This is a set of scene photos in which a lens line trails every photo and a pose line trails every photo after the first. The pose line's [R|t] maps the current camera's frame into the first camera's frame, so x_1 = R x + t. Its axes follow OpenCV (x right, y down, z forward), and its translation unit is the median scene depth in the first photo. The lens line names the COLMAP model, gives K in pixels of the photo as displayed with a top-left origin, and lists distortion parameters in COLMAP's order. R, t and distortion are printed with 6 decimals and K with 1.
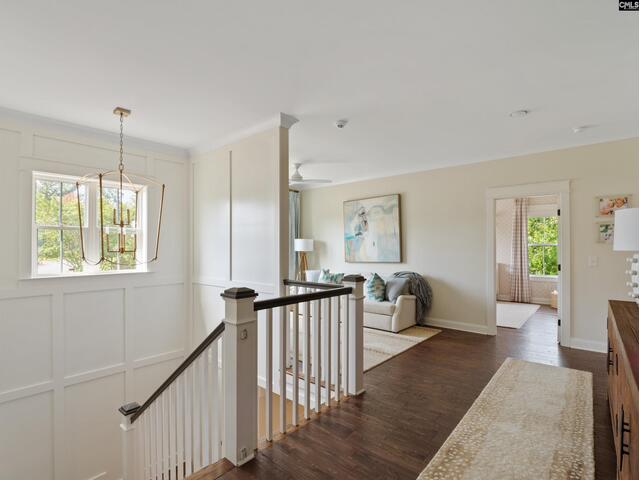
lens RADIAL K [[331.9, 0, 320.0], [0, 331.9, 240.0], [0, 0, 1]] dist [0.000448, -0.000118]
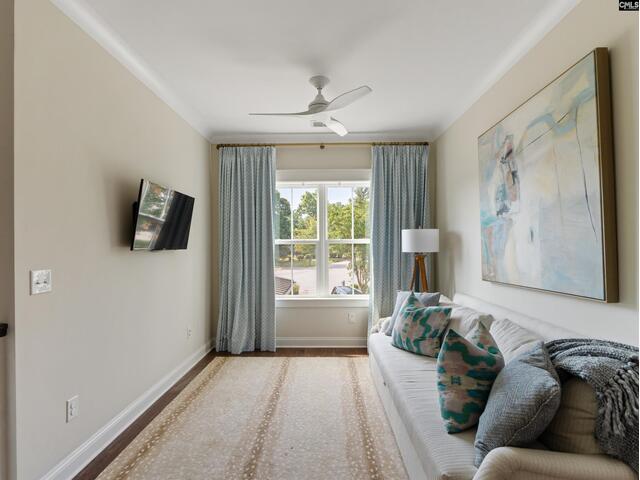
lens RADIAL K [[331.9, 0, 320.0], [0, 331.9, 240.0], [0, 0, 1]] dist [0.000448, -0.000118]
pose [[0.641152, -0.018074, -0.767201, 0.280258], [0.020851, 0.999764, -0.006128, 0.014589], [0.767130, -0.012068, 0.641378, 0.608811]]
